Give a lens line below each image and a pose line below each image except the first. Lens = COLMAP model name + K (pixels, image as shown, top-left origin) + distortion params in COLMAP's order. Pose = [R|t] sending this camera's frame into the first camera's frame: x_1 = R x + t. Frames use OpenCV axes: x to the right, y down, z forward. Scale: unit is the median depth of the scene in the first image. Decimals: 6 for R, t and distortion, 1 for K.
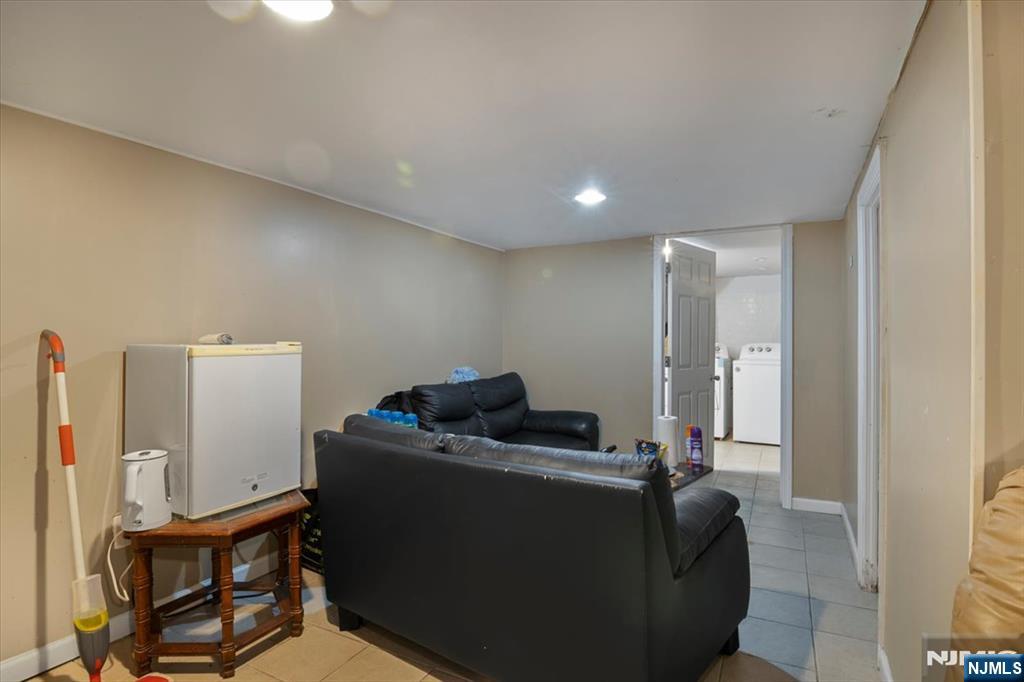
lens RADIAL K [[535.9, 0, 511.9], [0, 535.9, 339.0], [0, 0, 1]] dist [-0.000810, -0.000039]
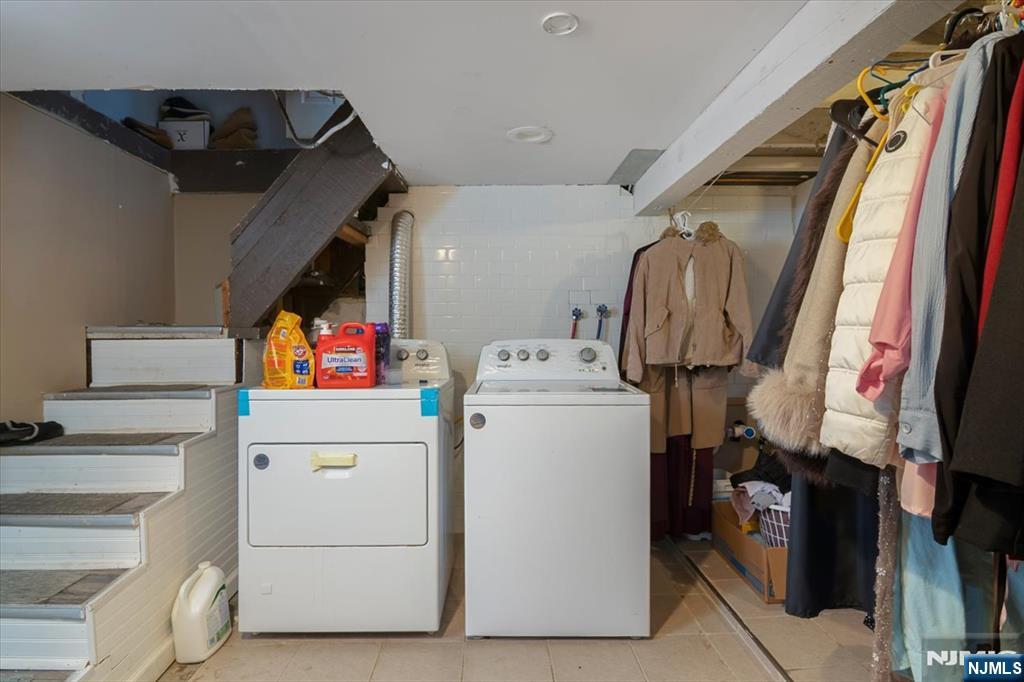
lens RADIAL K [[535.9, 0, 509.3], [0, 535.9, 344.1], [0, 0, 1]] dist [-0.000810, -0.000039]
pose [[0.878294, -0.011876, 0.477974, 0.264799], [0.007215, 0.999907, 0.011586, 0.006596], [-0.478067, -0.006727, 0.878298, 0.658298]]
